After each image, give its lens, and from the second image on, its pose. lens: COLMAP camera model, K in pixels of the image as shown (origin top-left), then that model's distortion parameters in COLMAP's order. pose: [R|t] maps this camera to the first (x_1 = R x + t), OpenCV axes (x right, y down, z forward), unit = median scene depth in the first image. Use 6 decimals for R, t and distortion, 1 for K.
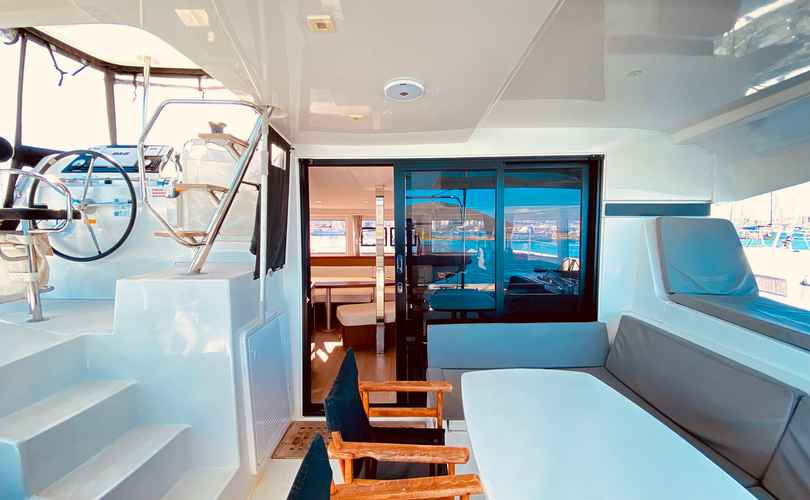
lens RADIAL K [[324.3, 0, 406.4], [0, 324.3, 248.0], [0, 0, 1]] dist [-0.029016, -0.002053]
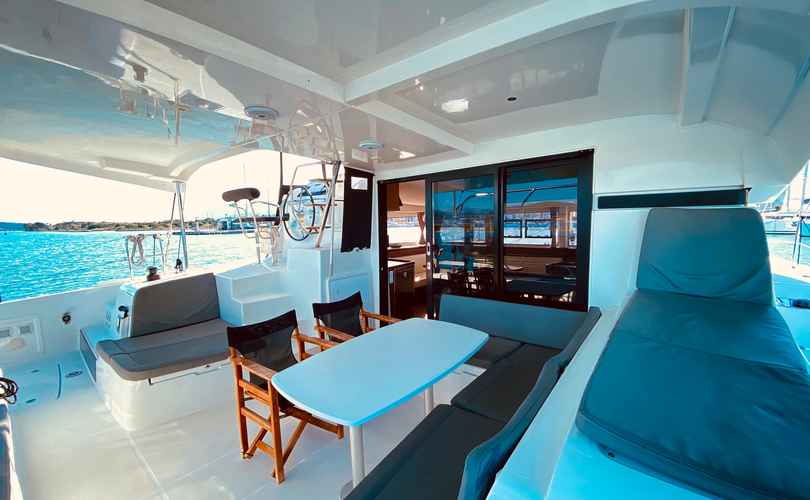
lens RADIAL K [[324.3, 0, 408.1], [0, 324.3, 245.3], [0, 0, 1]] dist [-0.029016, -0.002053]
pose [[0.770045, 0.032793, -0.637146, 0.831509], [-0.023272, 0.999457, 0.023314, 0.004297], [0.637564, -0.003125, 0.770391, -0.154859]]
